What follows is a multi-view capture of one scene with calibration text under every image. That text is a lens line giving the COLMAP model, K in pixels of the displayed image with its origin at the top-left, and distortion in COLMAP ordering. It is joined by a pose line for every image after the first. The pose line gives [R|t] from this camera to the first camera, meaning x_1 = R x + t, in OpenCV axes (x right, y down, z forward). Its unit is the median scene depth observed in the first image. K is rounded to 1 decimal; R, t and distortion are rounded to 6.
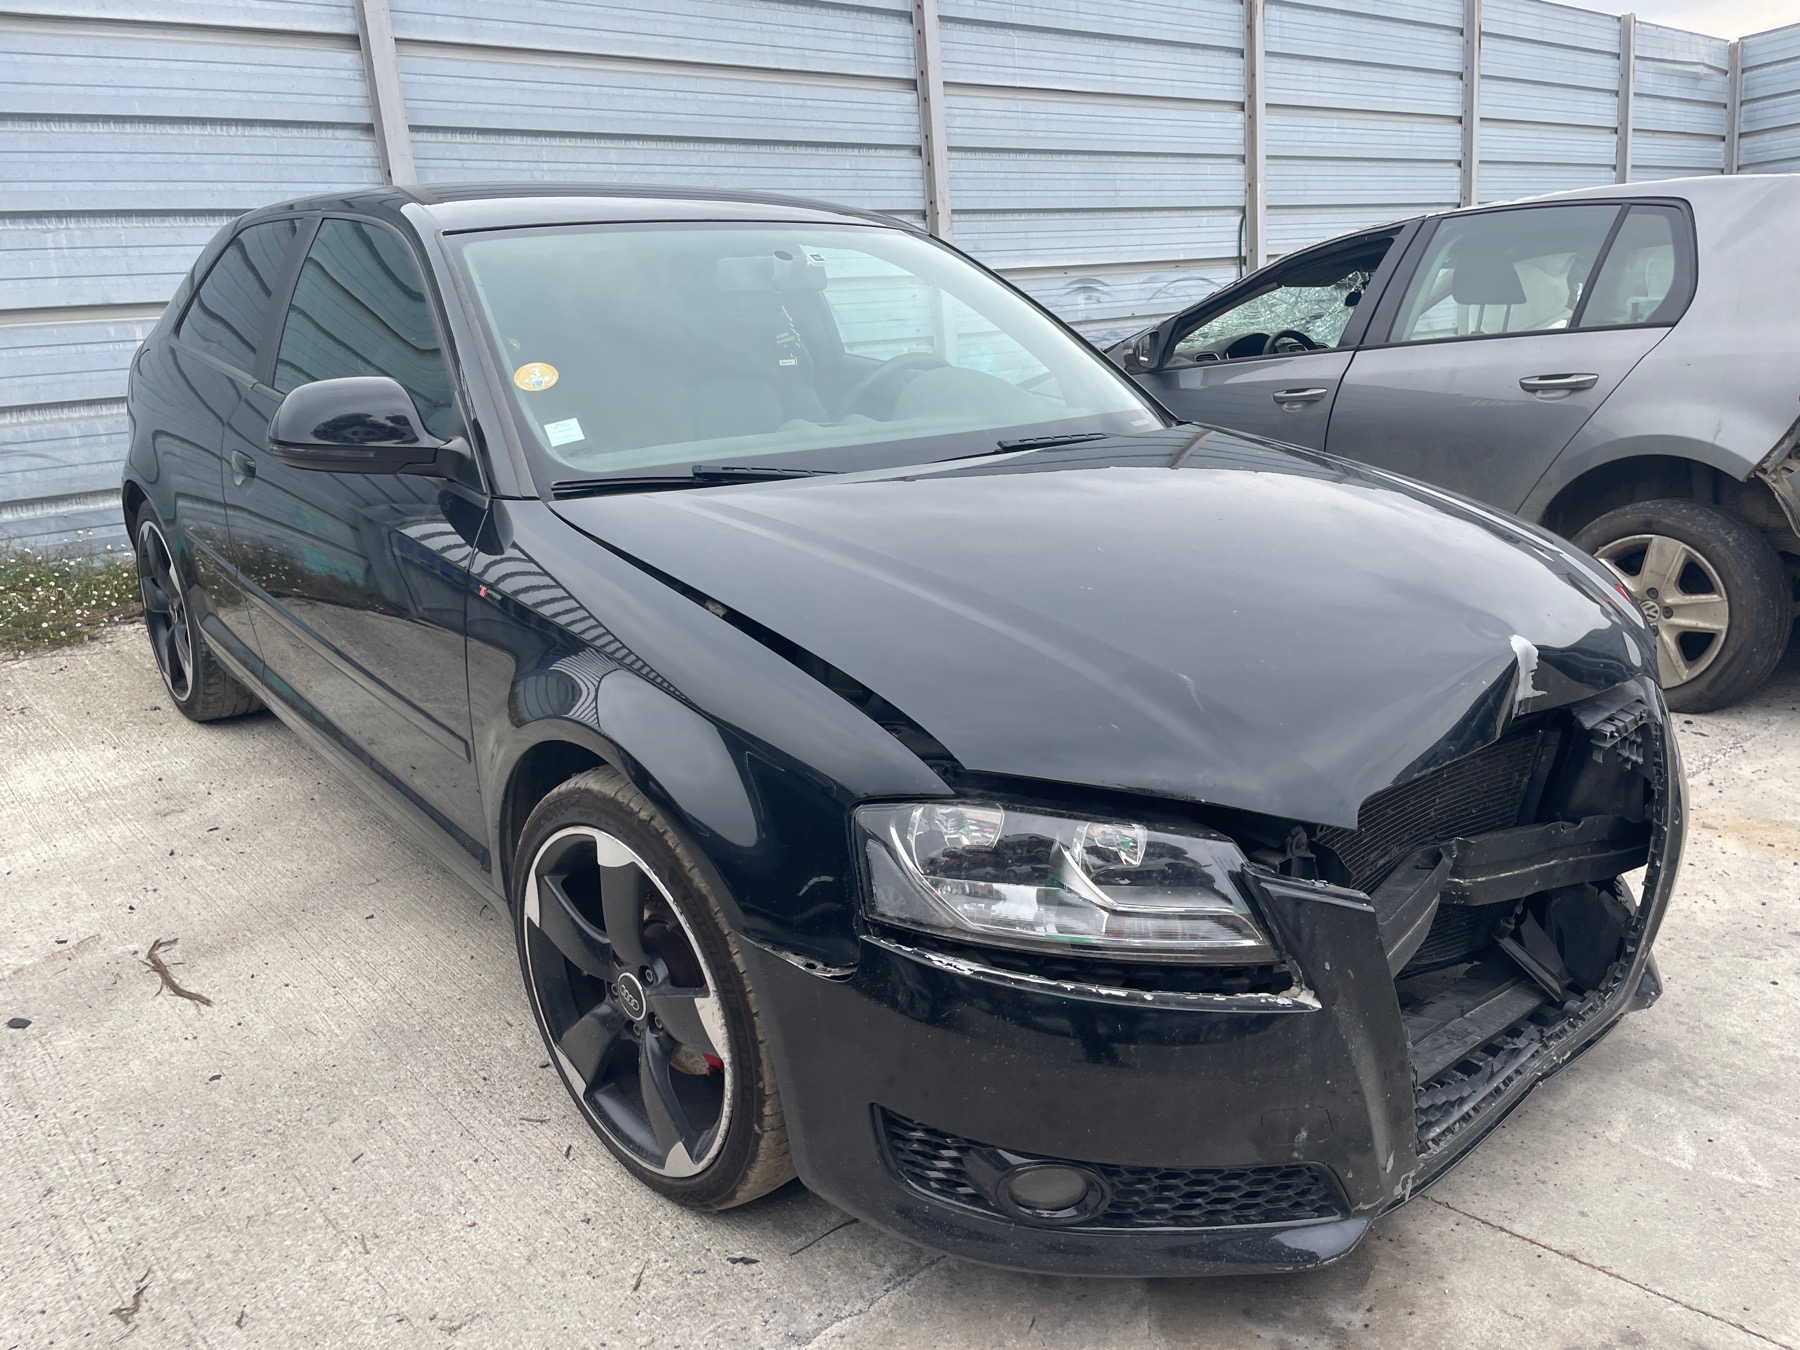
lens RADIAL K [[1369.9, 0, 908.4], [0, 1369.9, 667.0], [0, 0, 1]] dist [0.084269, -0.118631]
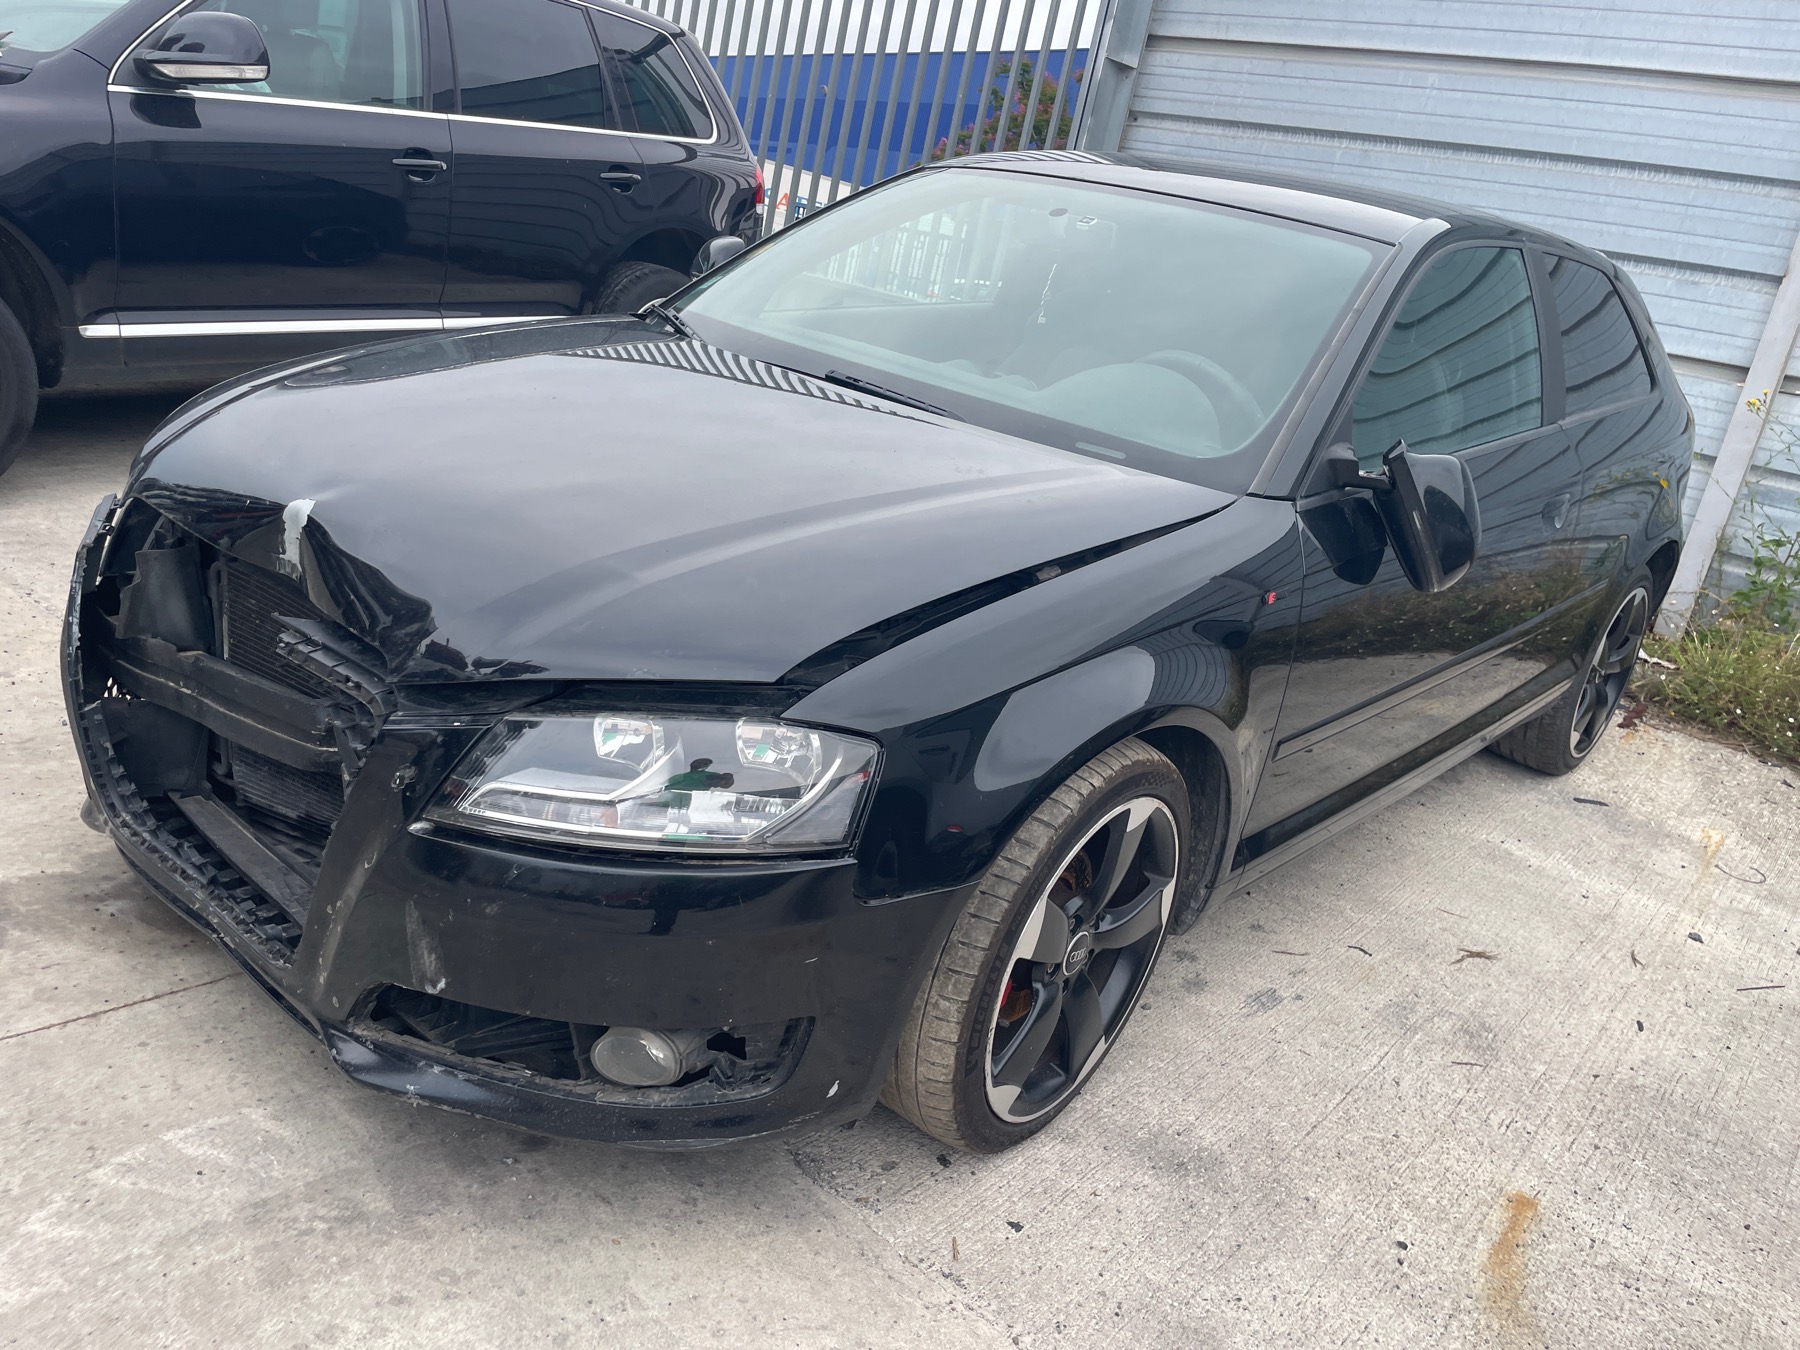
lens RADIAL K [[1369.9, 0, 908.4], [0, 1369.9, 667.0], [0, 0, 1]] dist [0.084269, -0.118631]
pose [[0.141059, 0.362713, -0.921163, 0.457517], [-0.437993, 0.857316, 0.270502, -0.117161], [0.887843, 0.365306, 0.279798, 0.364545]]
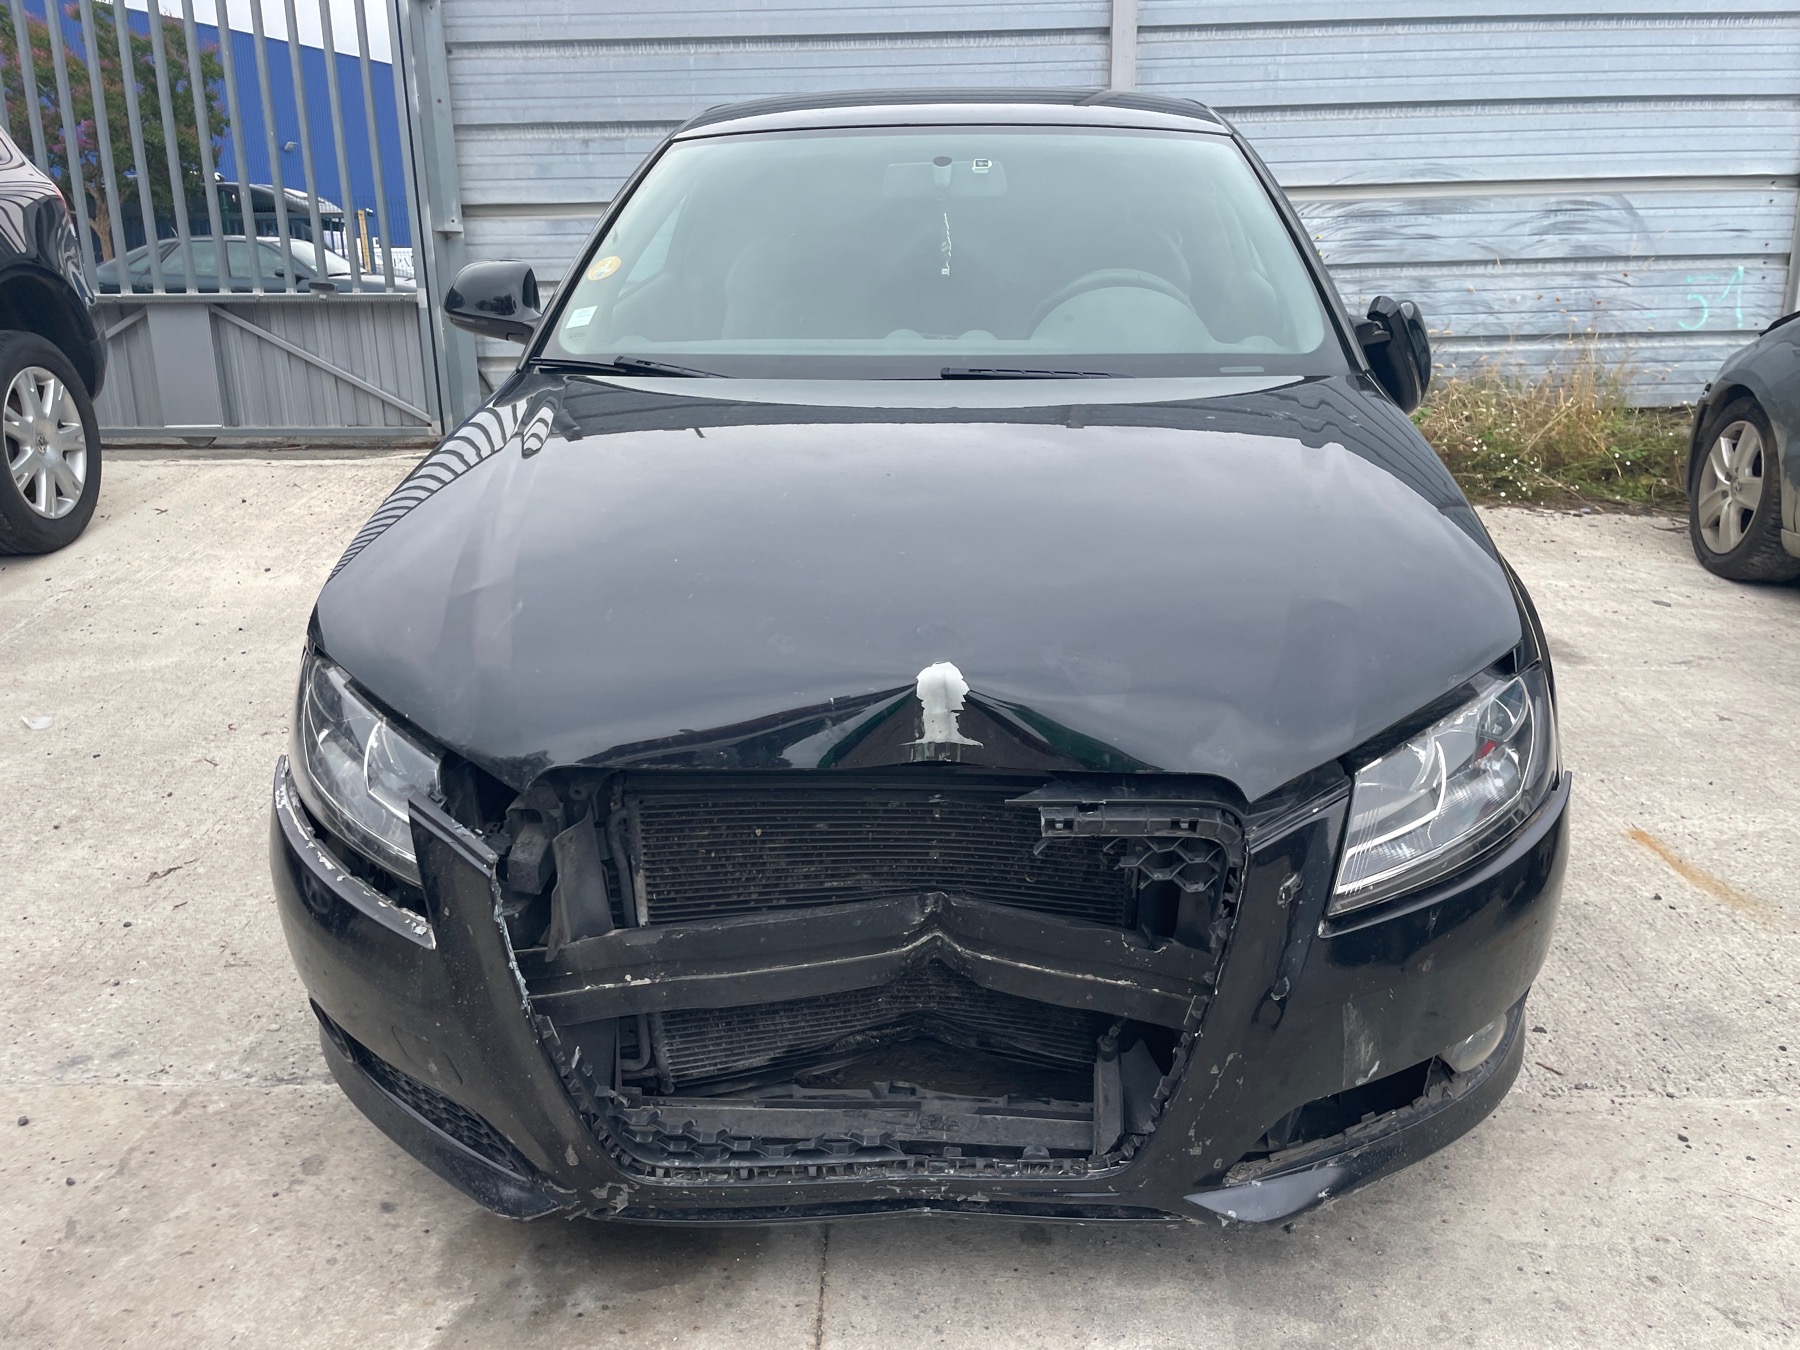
lens RADIAL K [[1363.2, 0, 914.0], [0, 1363.2, 657.2], [0, 0, 1]] dist [0.084337, -0.111677]
pose [[0.730541, 0.237959, -0.640066, 0.297128], [-0.196748, 0.970919, 0.136403, -0.041309], [0.653911, 0.026284, 0.756115, 0.125427]]
